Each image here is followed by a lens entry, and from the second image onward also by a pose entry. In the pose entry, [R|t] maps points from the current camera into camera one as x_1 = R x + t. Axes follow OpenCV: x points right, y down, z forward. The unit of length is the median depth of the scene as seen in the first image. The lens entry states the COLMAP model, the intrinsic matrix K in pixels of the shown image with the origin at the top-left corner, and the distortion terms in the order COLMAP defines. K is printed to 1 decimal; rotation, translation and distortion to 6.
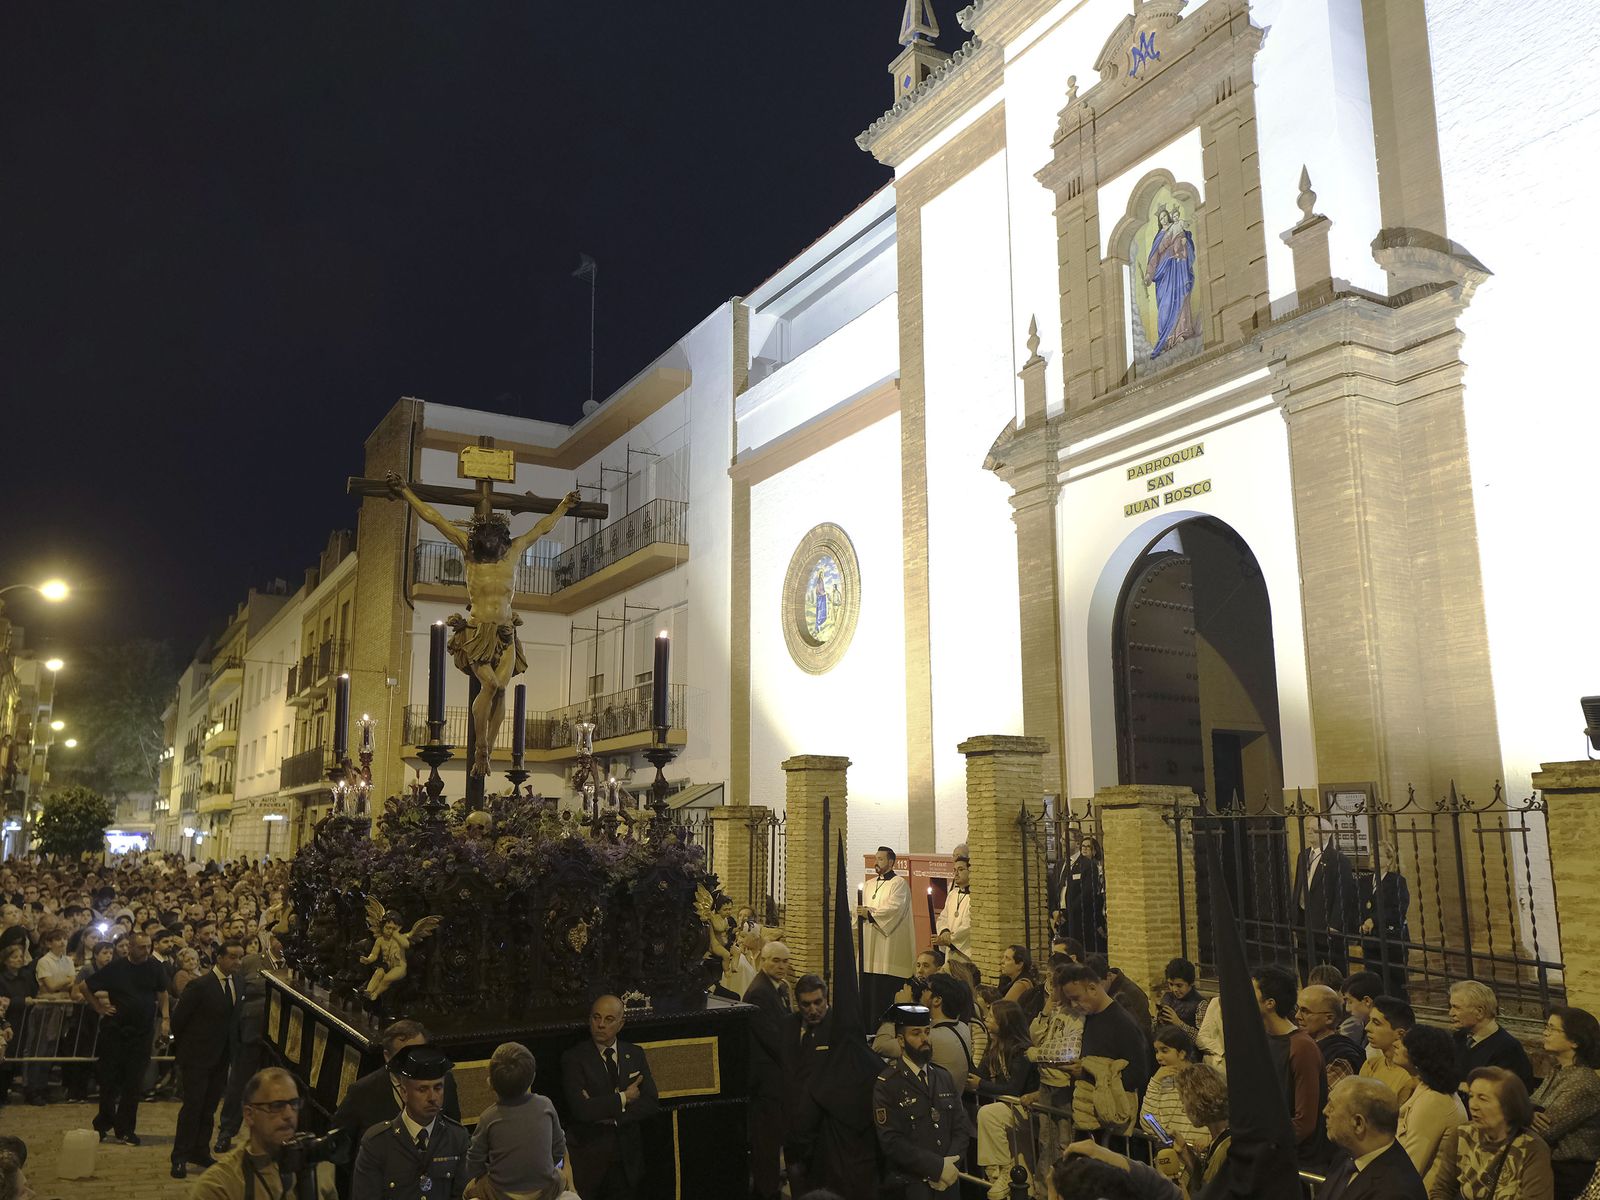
lens RADIAL K [[1259.2, 0, 800.0], [0, 1259.2, 600.0], [0, 0, 1]] dist [-0.008131, -0.005604]
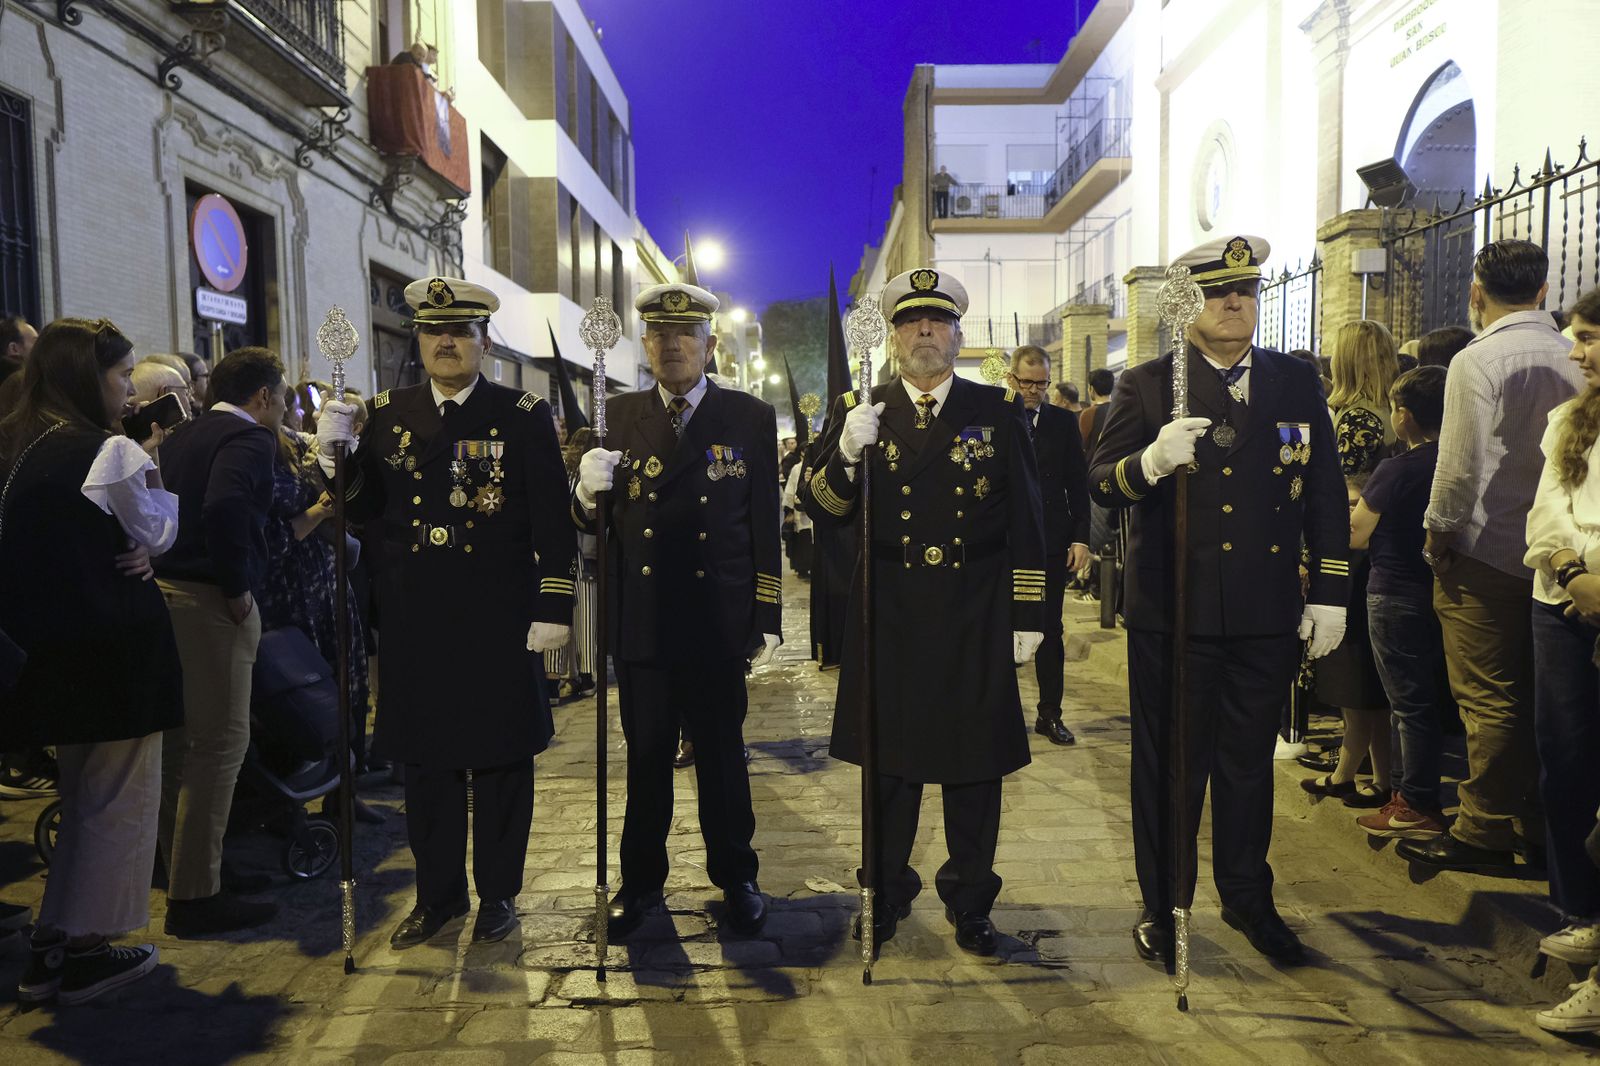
lens RADIAL K [[1127.3, 0, 800.0], [0, 1127.3, 533.0], [0, 0, 1]] dist [-0.005688, -0.002930]
pose [[0.861841, 0.025442, -0.506540, 0.194092], [0.101217, 0.970022, 0.220934, 0.034618], [0.496976, -0.241681, 0.833430, -0.102840]]
